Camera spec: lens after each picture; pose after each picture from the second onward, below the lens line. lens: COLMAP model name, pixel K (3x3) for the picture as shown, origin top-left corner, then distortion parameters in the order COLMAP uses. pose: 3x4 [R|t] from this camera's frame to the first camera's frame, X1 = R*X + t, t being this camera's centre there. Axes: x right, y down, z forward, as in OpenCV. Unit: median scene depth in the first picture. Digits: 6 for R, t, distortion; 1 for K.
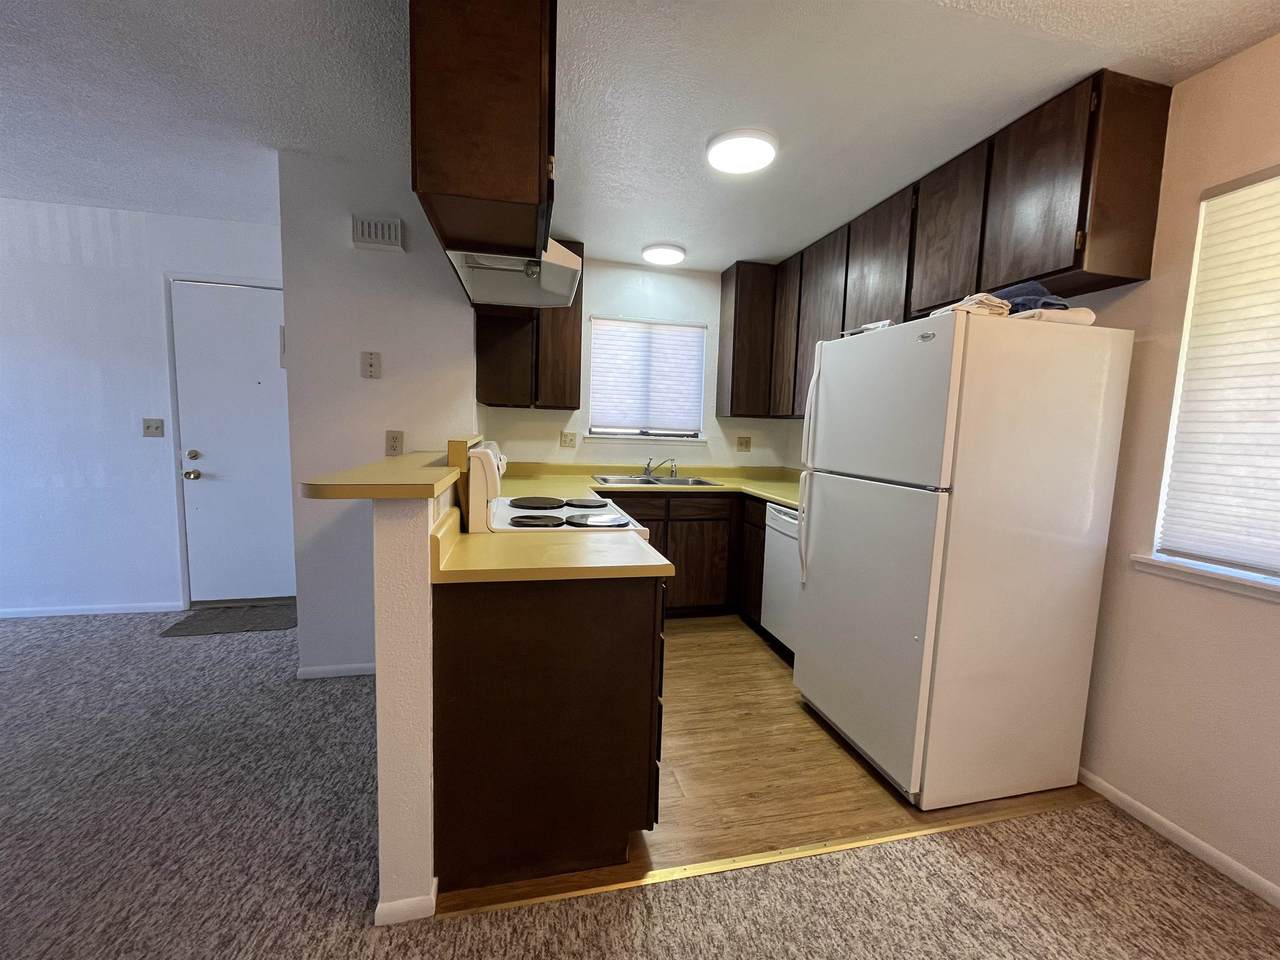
lens RADIAL K [[517.3, 0, 640.0], [0, 517.3, 480.0], [0, 0, 1]] dist [-0.004630, 0.000160]
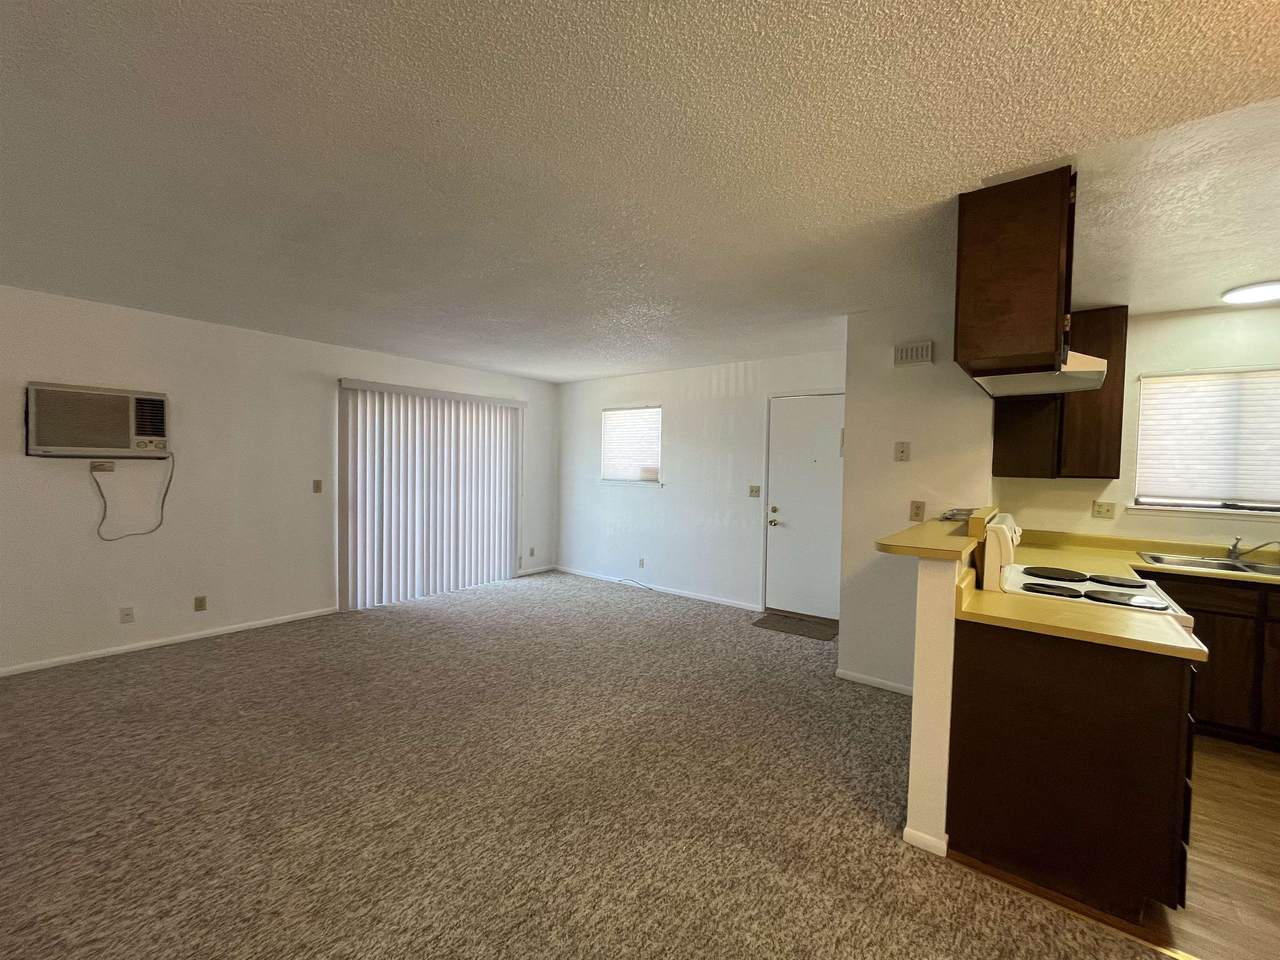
lens RADIAL K [[517.3, 0, 640.0], [0, 517.3, 480.0], [0, 0, 1]] dist [-0.004630, 0.000160]
pose [[0.625403, 0.002481, -0.780298, 0.093806], [-0.078799, 0.995084, -0.059993, -0.016518], [0.776313, 0.099007, 0.622524, -0.337006]]
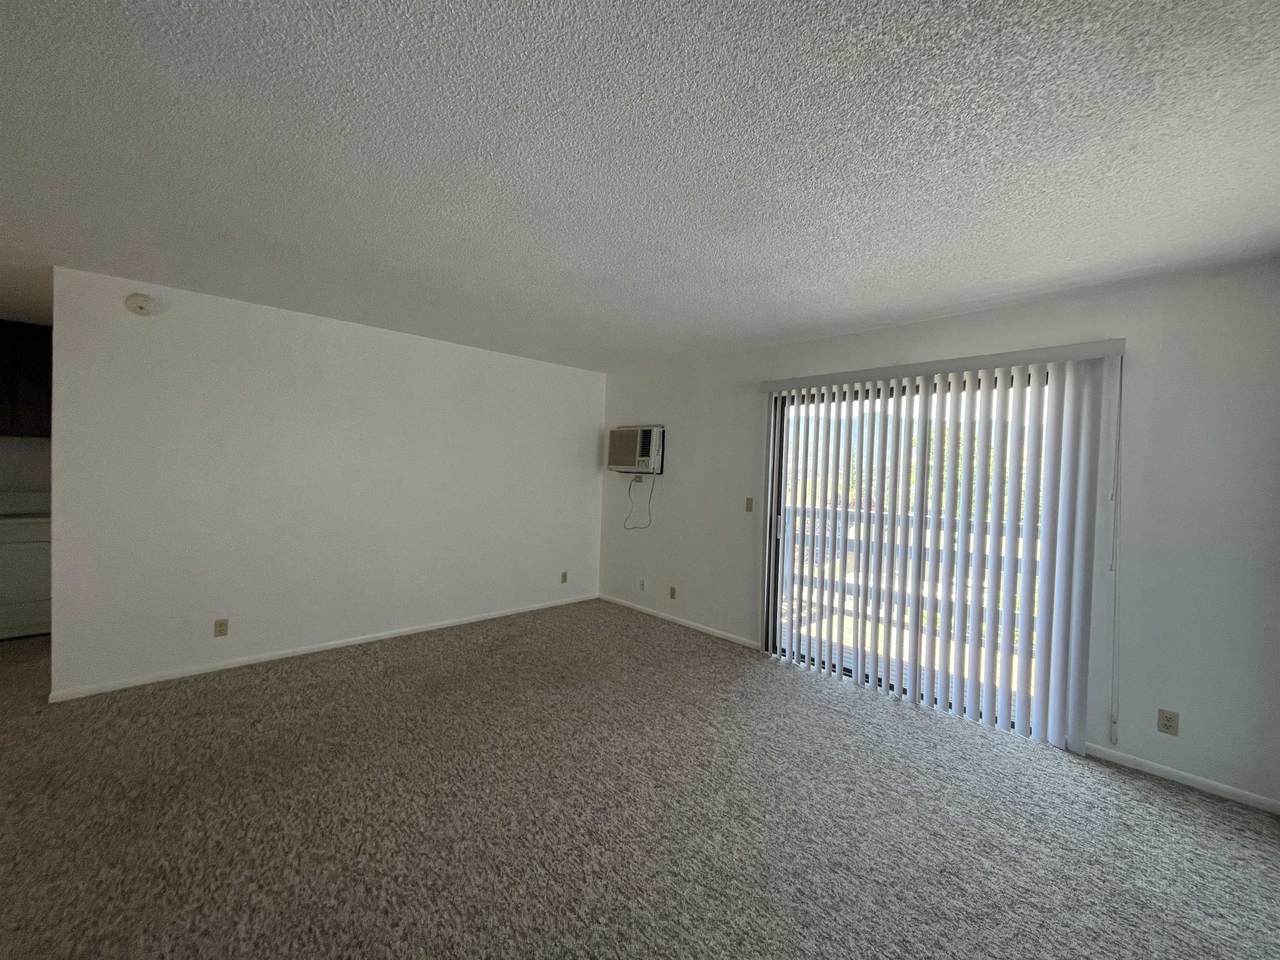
lens RADIAL K [[517.3, 0, 640.0], [0, 517.3, 480.0], [0, 0, 1]] dist [-0.004630, 0.000160]
pose [[-0.856585, -0.046841, -0.513876, -0.893939], [-0.111393, 0.989176, 0.095517, -0.221468], [0.503840, 0.139060, -0.852530, 1.213855]]
